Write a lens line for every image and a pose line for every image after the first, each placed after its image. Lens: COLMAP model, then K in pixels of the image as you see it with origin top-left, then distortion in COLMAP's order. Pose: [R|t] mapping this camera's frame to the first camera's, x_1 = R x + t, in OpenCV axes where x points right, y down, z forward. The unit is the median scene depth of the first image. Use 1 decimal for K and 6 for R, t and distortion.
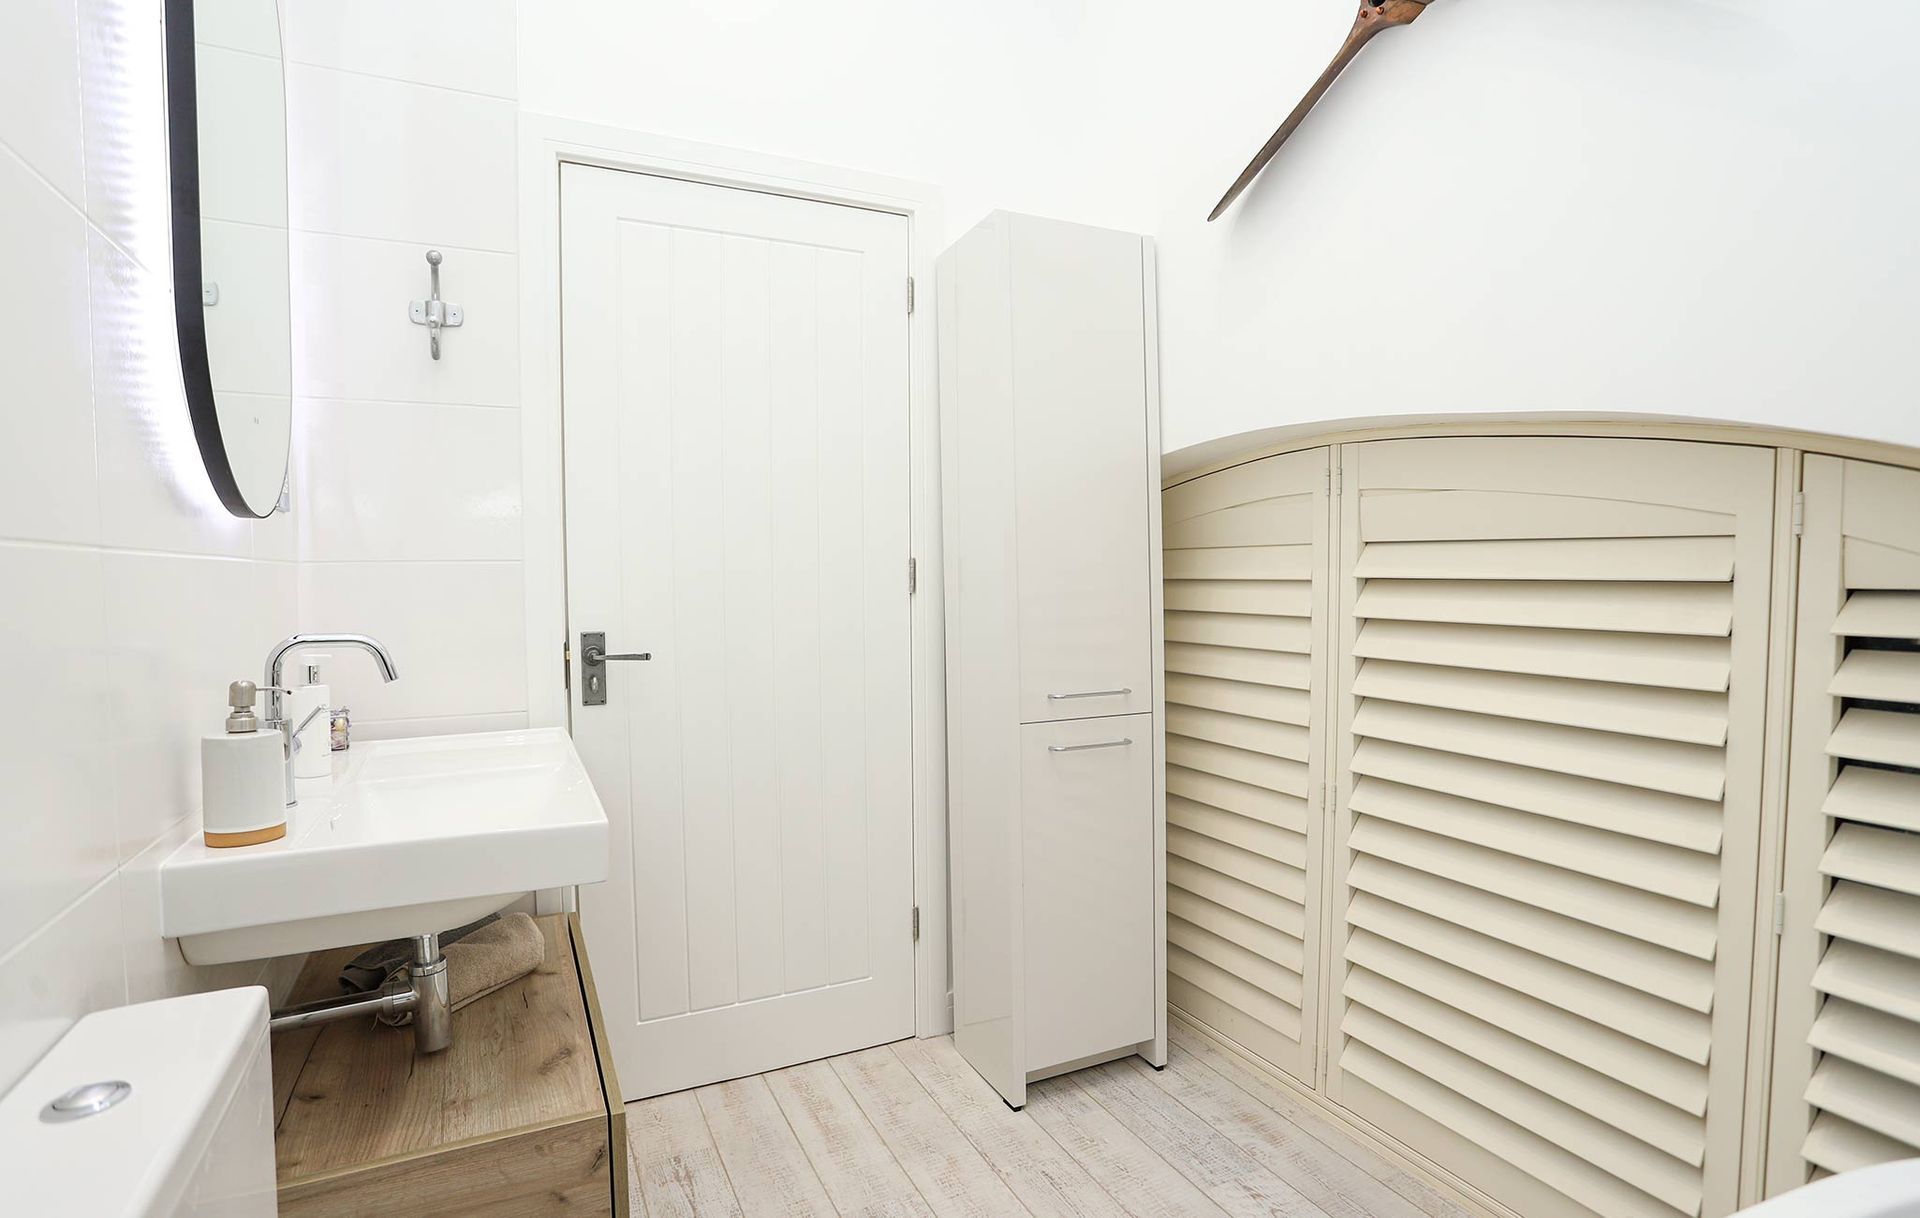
lens RADIAL K [[854.5, 0, 922.1], [0, 854.5, 601.8], [0, 0, 1]] dist [-0.060081, 0.023096]
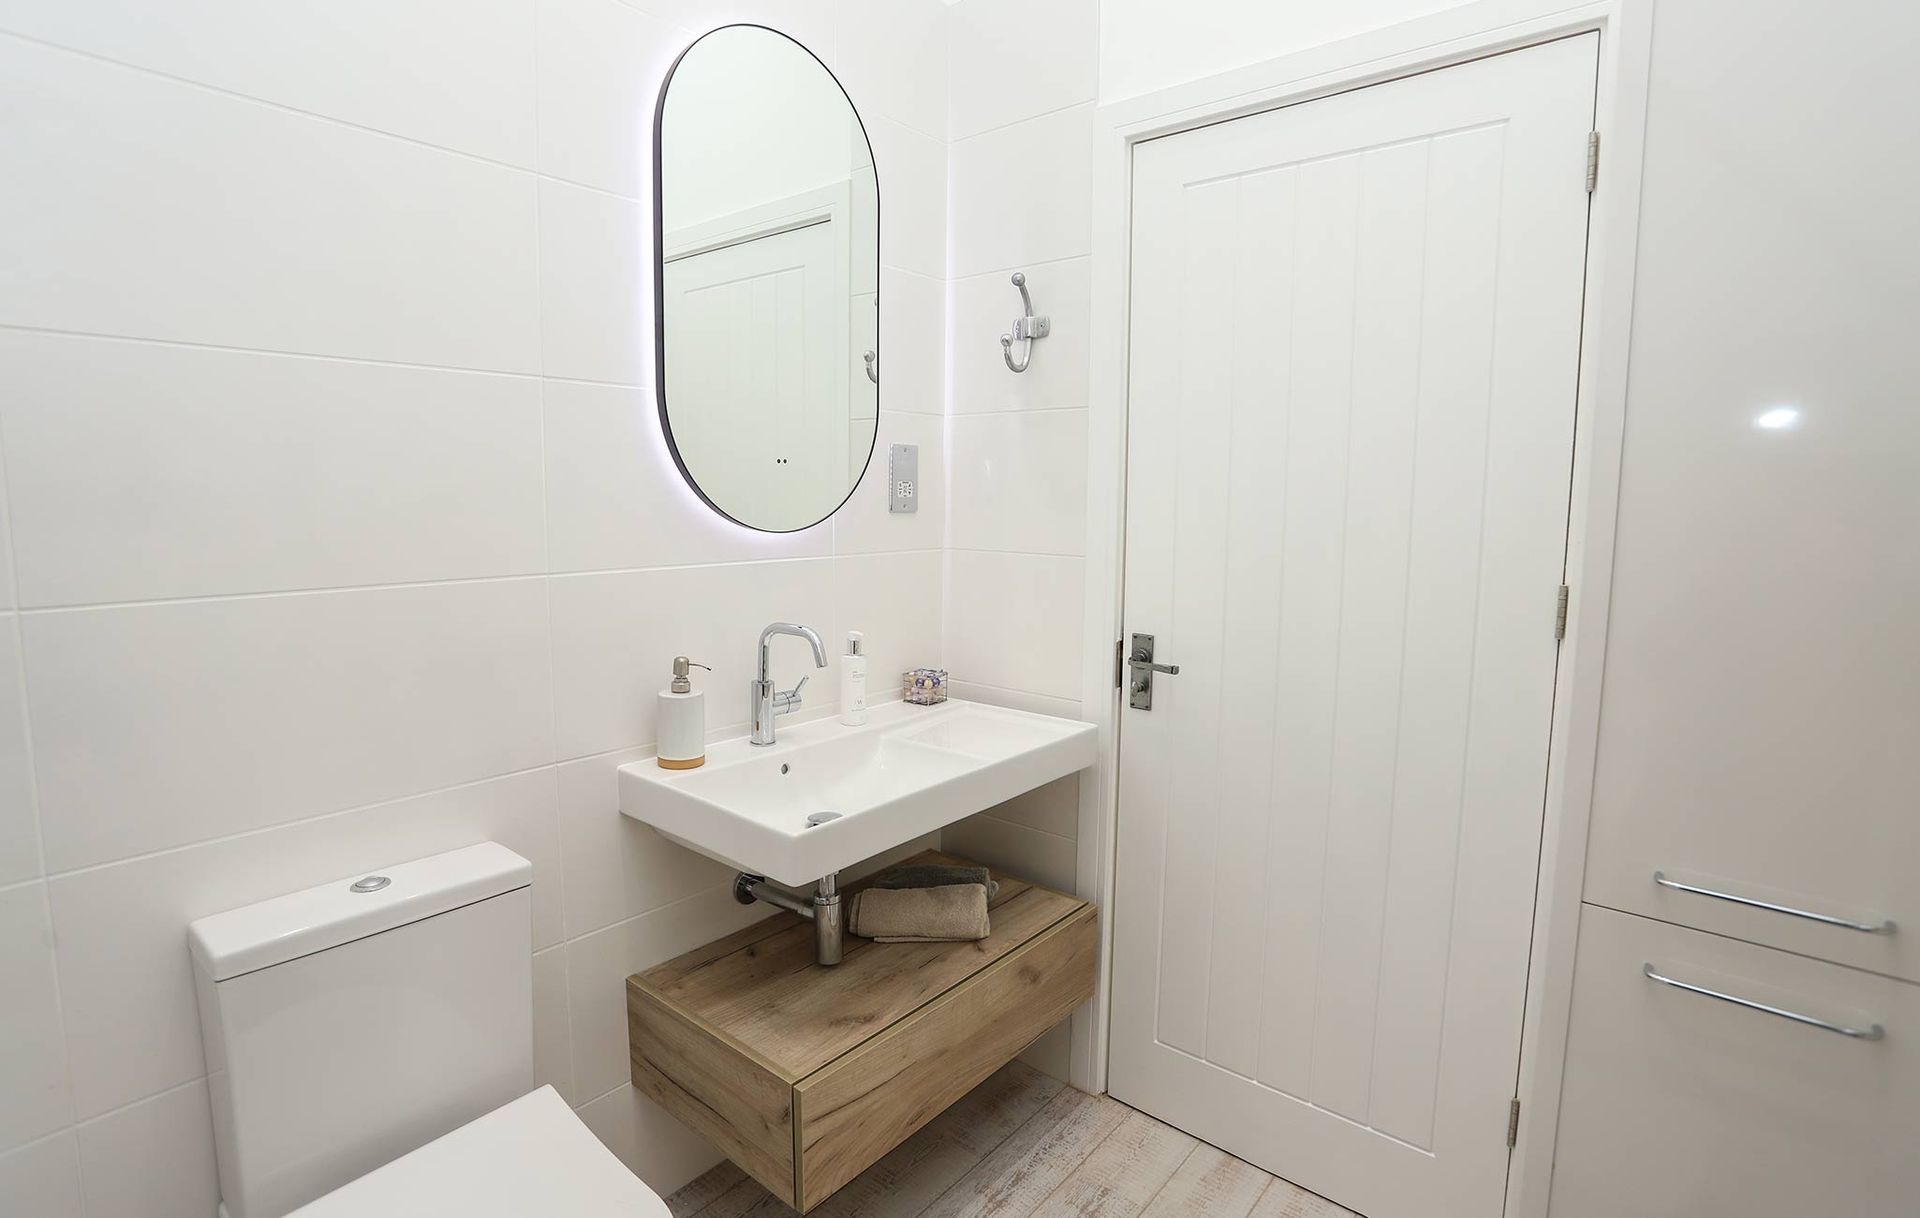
lens RADIAL K [[854.5, 0, 922.1], [0, 854.5, 601.8], [0, 0, 1]] dist [-0.060081, 0.023096]
pose [[0.487321, 0.105727, -0.866799, 0.417204], [-0.049947, 0.994393, 0.093209, -0.101153], [0.871793, -0.002129, 0.489869, 0.394397]]
